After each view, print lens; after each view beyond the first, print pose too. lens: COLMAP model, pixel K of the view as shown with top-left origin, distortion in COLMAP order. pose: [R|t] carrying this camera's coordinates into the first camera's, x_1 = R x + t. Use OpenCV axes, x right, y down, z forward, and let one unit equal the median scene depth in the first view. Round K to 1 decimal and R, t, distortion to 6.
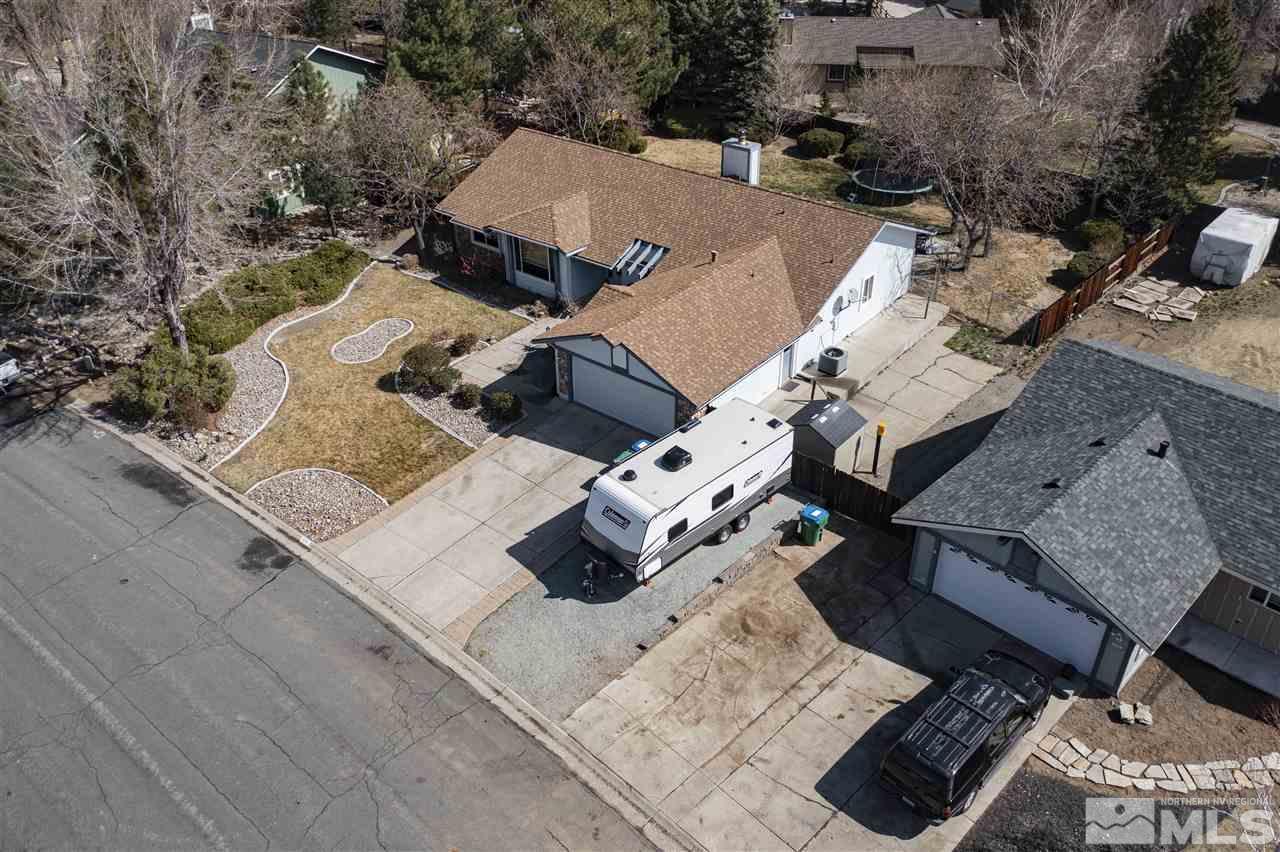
lens RADIAL K [[1023.2, 0, 640.0], [0, 1023.2, 426.0], [0, 0, 1]] dist [-0.023273, -0.003166]
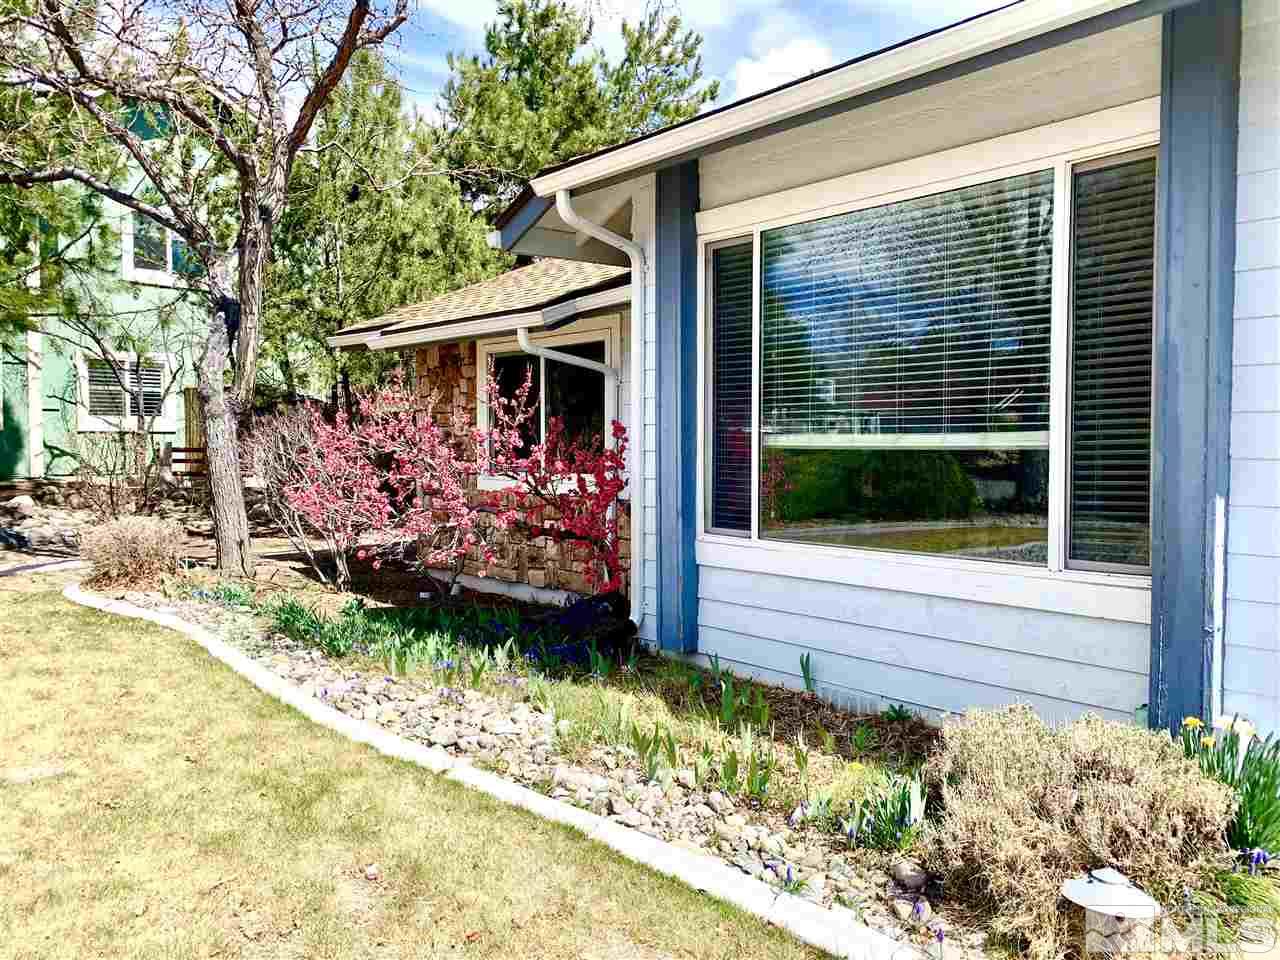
lens RADIAL K [[964.8, 0, 640.0], [0, 964.8, 480.0], [0, 0, 1]] dist [0.039306, 0.001919]
pose [[0.986962, 0.012032, -0.160502, -0.134267], [-0.091855, 0.860970, -0.500293, -0.116650], [0.132168, 0.508513, 0.850850, 1.086625]]
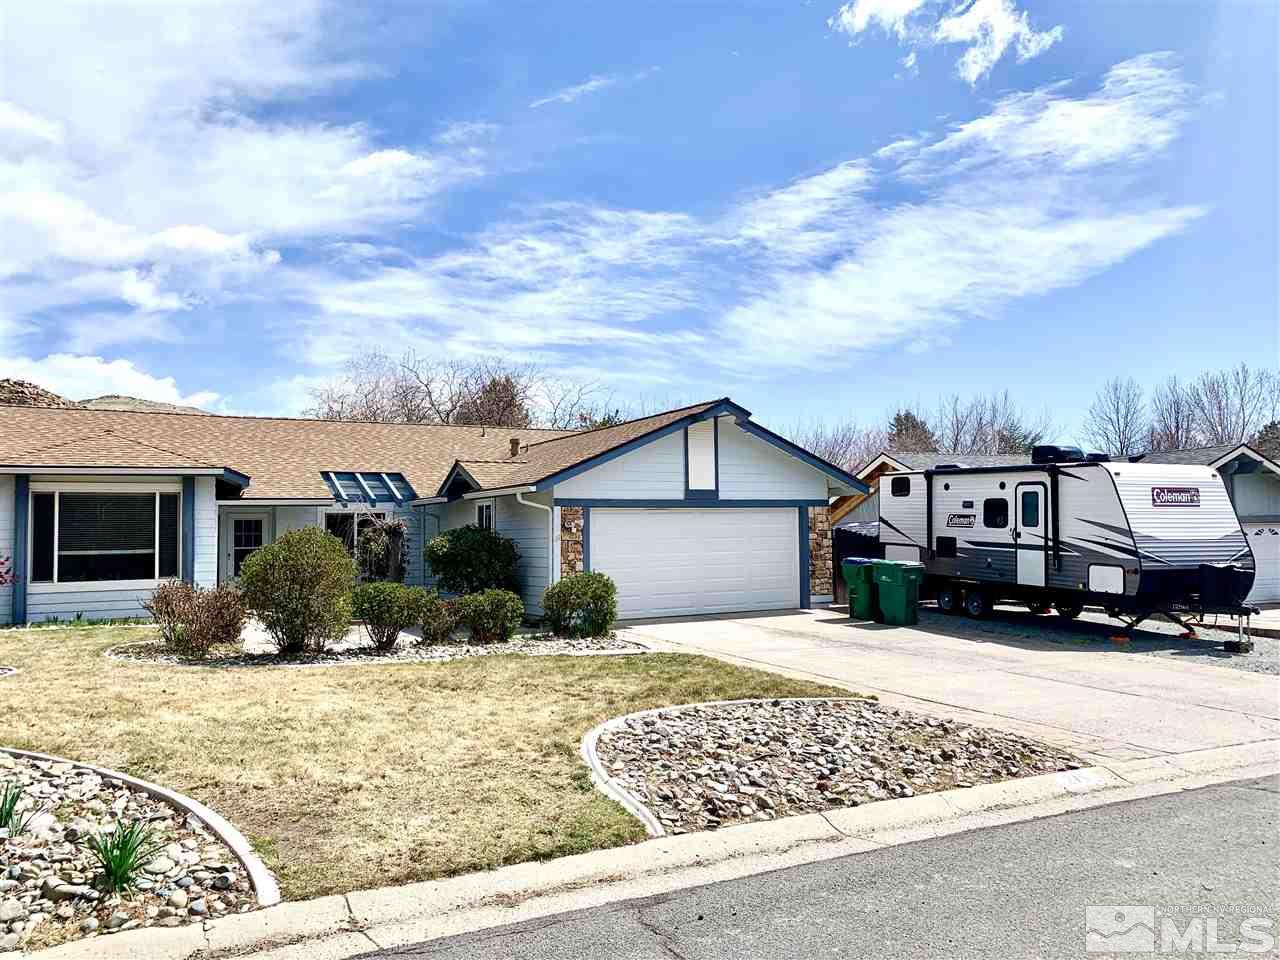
lens RADIAL K [[964.8, 0, 640.0], [0, 964.8, 480.0], [0, 0, 1]] dist [0.039306, 0.001919]
pose [[0.374903, 0.059004, 0.925185, -0.487118], [0.514511, 0.816928, -0.260590, 0.053610], [-0.771185, 0.573713, 0.275910, 0.825748]]
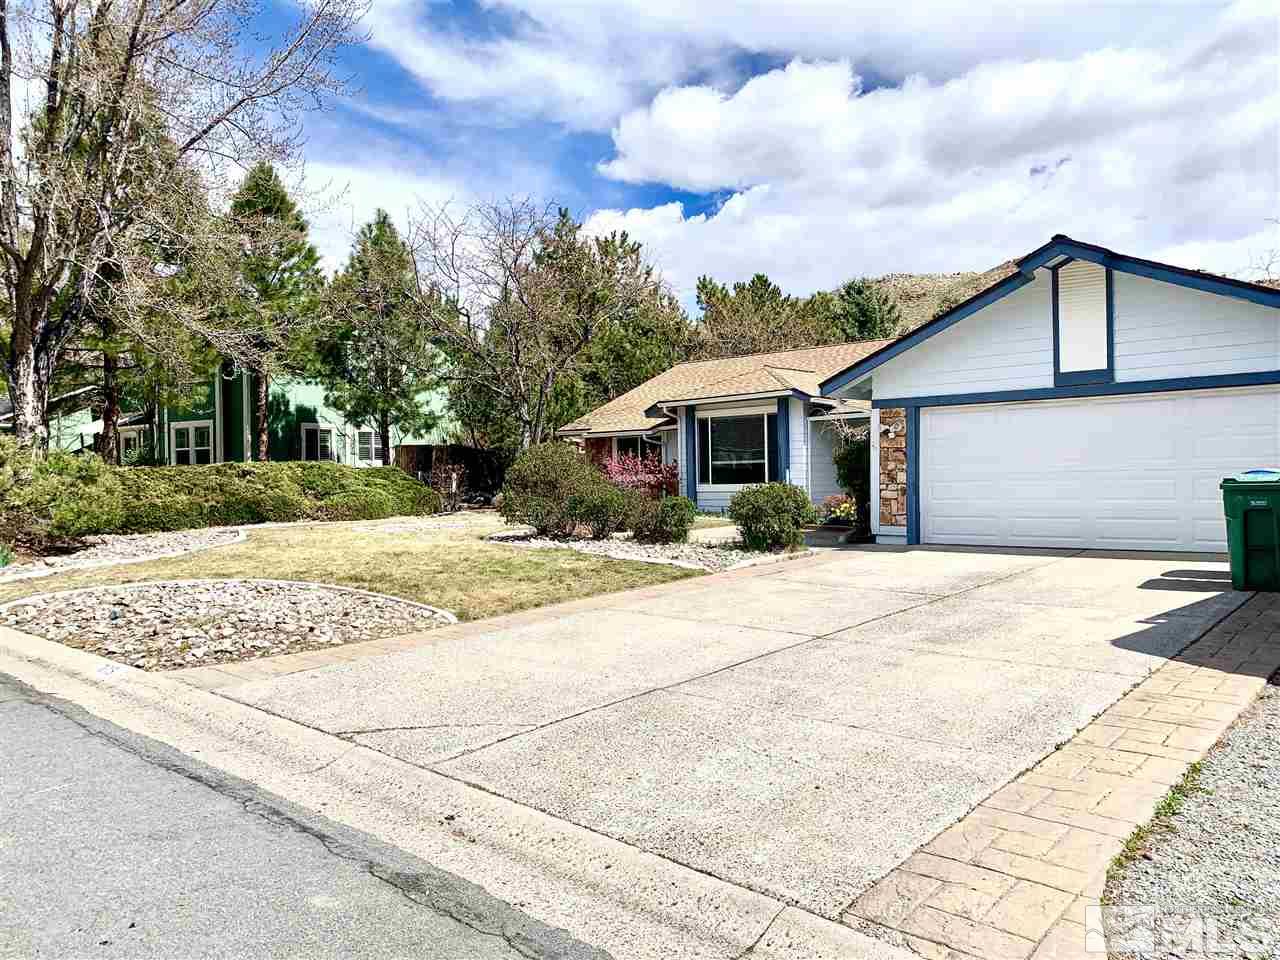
lens RADIAL K [[964.8, 0, 640.0], [0, 964.8, 480.0], [0, 0, 1]] dist [0.039306, 0.001919]
pose [[0.999229, -0.010883, -0.037720, -0.163359], [-0.011153, 0.842524, -0.538544, 0.166418], [0.037642, 0.538549, 0.841753, 0.663808]]
